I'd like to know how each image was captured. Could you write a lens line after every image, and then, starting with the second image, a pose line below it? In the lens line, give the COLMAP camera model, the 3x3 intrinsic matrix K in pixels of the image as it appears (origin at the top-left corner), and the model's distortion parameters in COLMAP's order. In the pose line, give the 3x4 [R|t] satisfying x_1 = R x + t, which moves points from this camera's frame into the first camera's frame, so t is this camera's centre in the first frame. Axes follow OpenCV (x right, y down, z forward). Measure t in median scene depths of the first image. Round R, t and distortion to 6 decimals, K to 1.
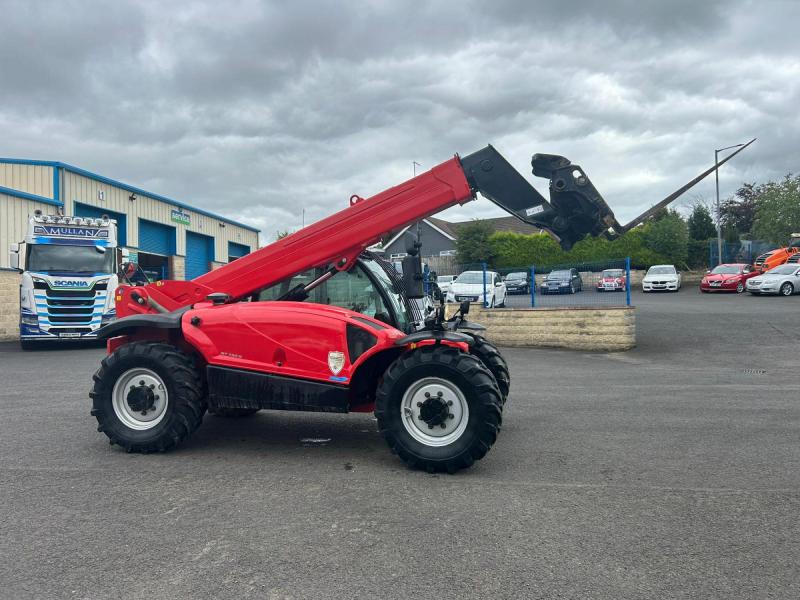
lens RADIAL K [[603.5, 0, 397.5], [0, 603.5, 297.3], [0, 0, 1]] dist [0.052862, -0.058389]
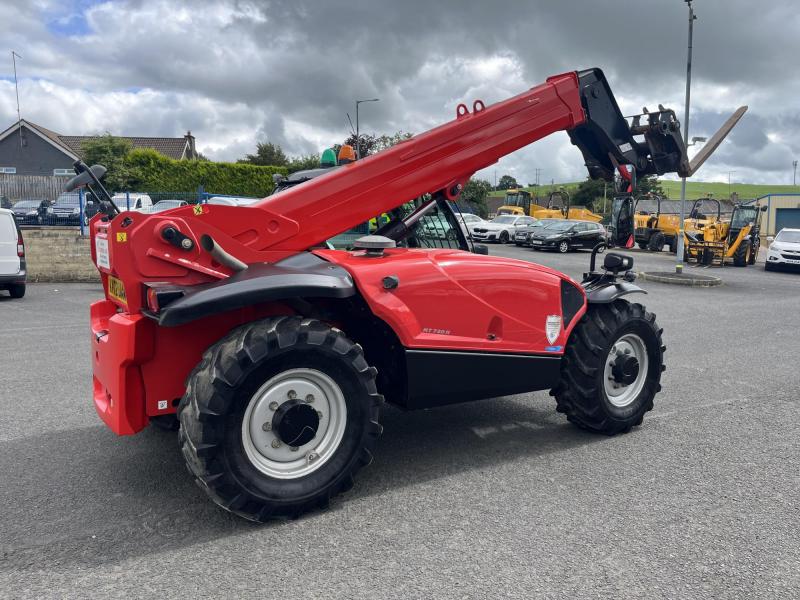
lens RADIAL K [[619.6, 0, 385.8], [0, 619.6, 300.7], [0, 0, 1]] dist [0.053707, -0.067303]
pose [[0.688687, -0.058584, 0.722689, -0.754299], [-0.026338, 0.994051, 0.105681, -0.007266], [-0.724581, -0.091816, 0.683047, 0.548785]]
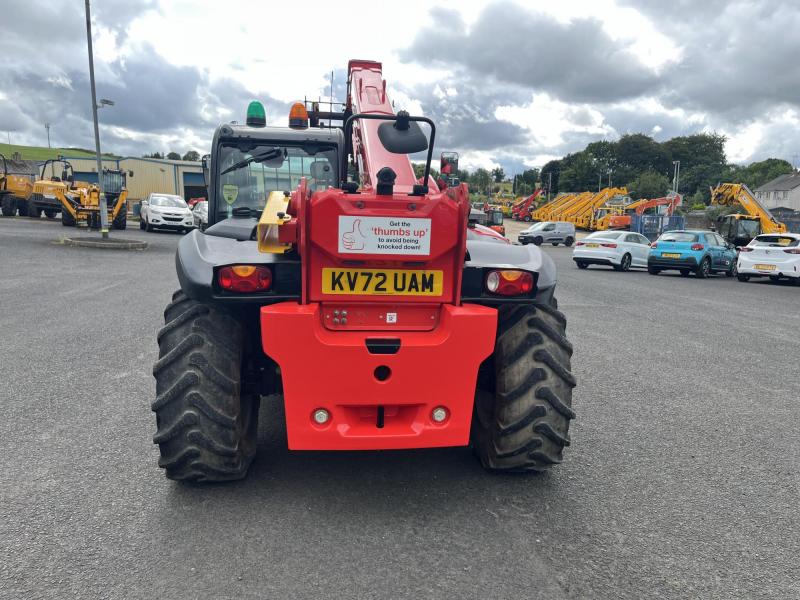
lens RADIAL K [[619.6, 0, 404.9], [0, 619.6, 307.1], [0, 0, 1]] dist [0.053707, -0.067303]
pose [[-0.351311, -0.144047, 0.925111, -0.938821], [-0.020661, 0.989046, 0.146156, 0.002751], [-0.936031, 0.032232, -0.350439, 1.317732]]
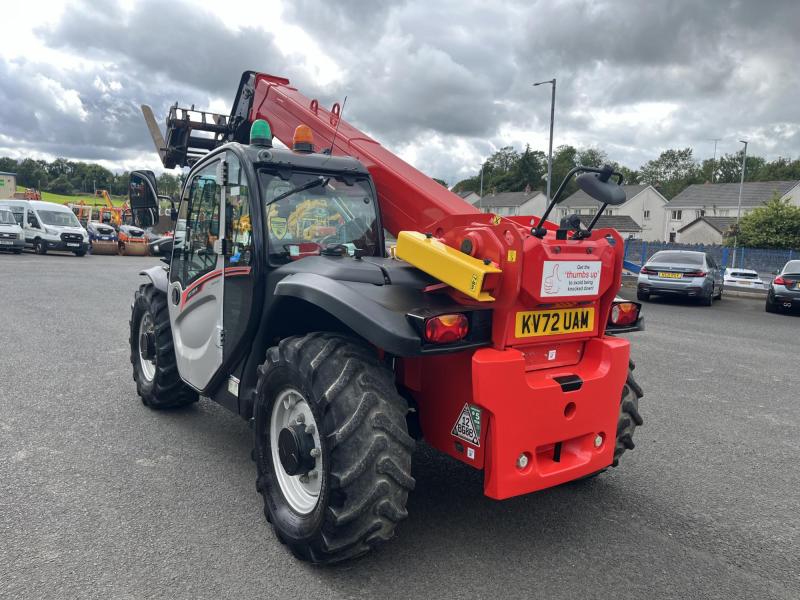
lens RADIAL K [[619.6, 0, 402.6], [0, 619.6, 311.6], [0, 0, 1]] dist [0.053707, -0.067303]
pose [[-0.754994, -0.105317, 0.647219, -0.717385], [-0.026935, 0.991166, 0.129864, -0.015723], [-0.655178, 0.080614, -0.751161, 1.618676]]
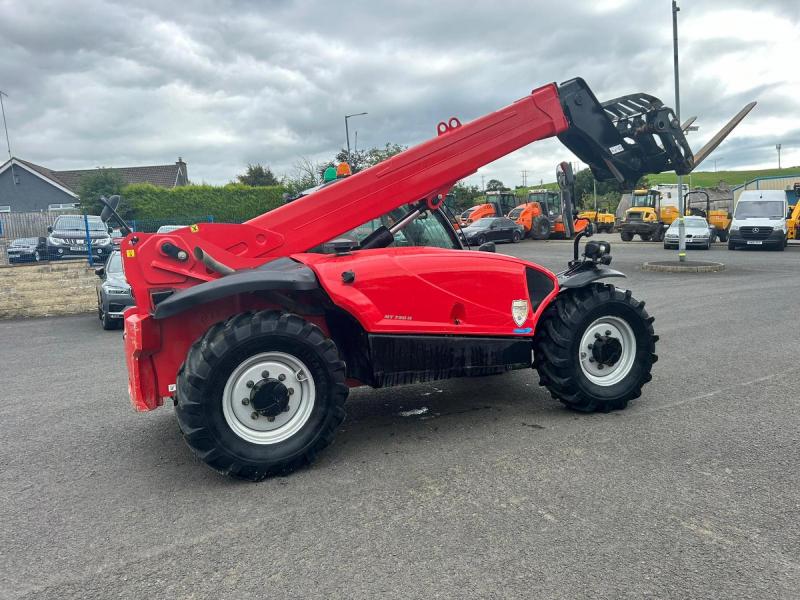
lens RADIAL K [[603.5, 0, 399.2], [0, 603.5, 299.4], [0, 0, 1]] dist [0.052862, -0.058389]
pose [[0.788695, -0.085784, 0.608770, -0.691399], [0.042163, 0.995433, 0.085646, 0.007250], [-0.613337, -0.041881, 0.788710, 0.381373]]
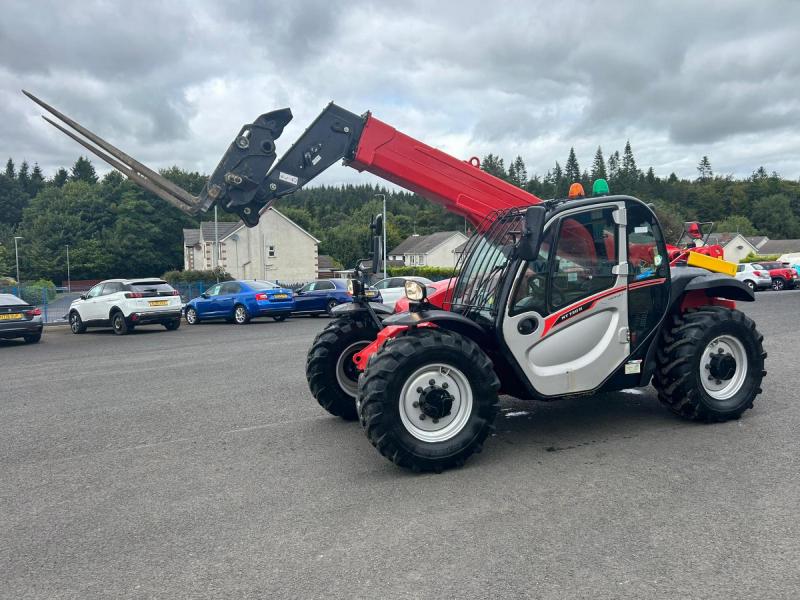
lens RADIAL K [[603.5, 0, 398.1], [0, 603.5, 315.4], [0, 0, 1]] dist [0.052862, -0.058389]
pose [[-0.819355, 0.085901, -0.566814, 0.581797], [0.041278, 0.994984, 0.091122, -0.020242], [0.571798, 0.051265, -0.818791, 1.776336]]
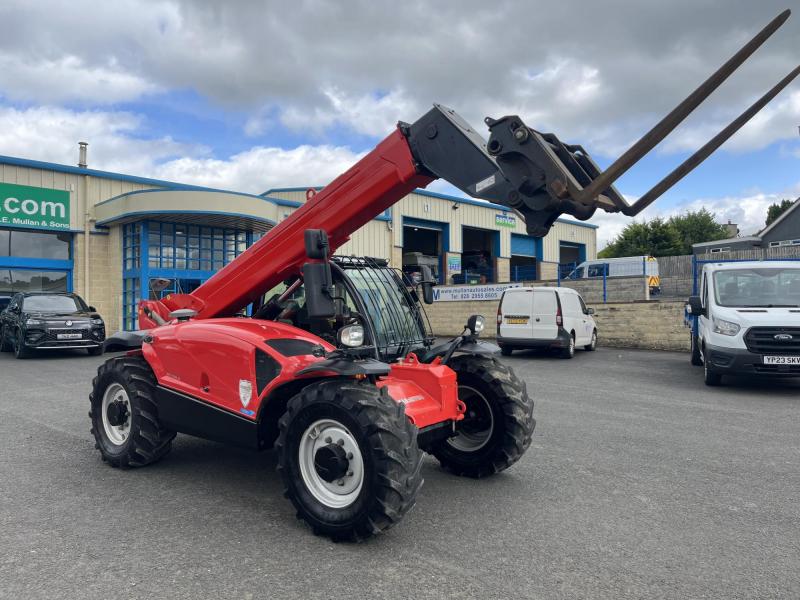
lens RADIAL K [[603.5, 0, 397.7], [0, 603.5, 297.2], [0, 0, 1]] dist [0.052862, -0.058389]
pose [[0.818778, -0.002689, -0.574103, 0.510186], [0.005546, 0.999979, 0.003226, -0.025008], [0.574083, -0.005825, 0.818776, 0.380794]]
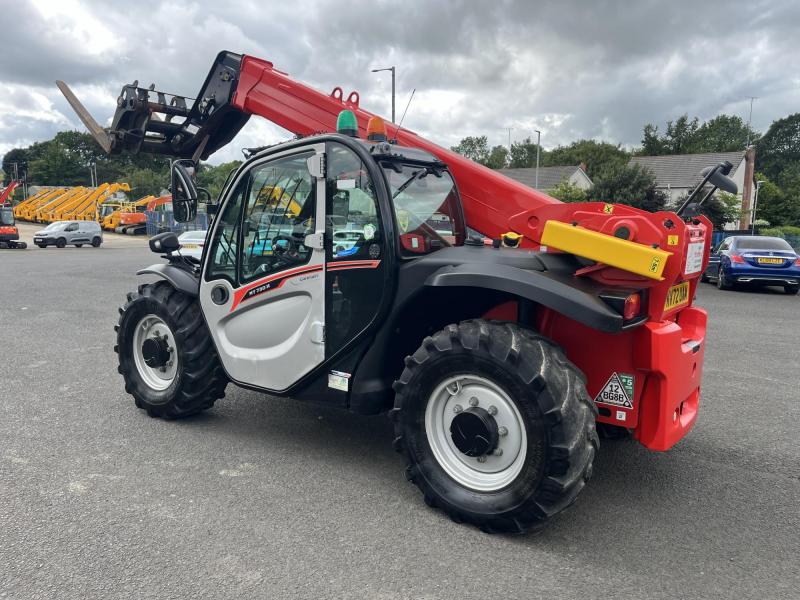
lens RADIAL K [[619.6, 0, 397.8], [0, 619.6, 320.2], [0, 0, 1]] dist [0.053707, -0.067303]
pose [[-0.917622, -0.069874, 0.391265, -0.479800], [-0.005214, 0.986457, 0.163939, -0.017634], [-0.397421, 0.148394, -0.905558, 1.797849]]
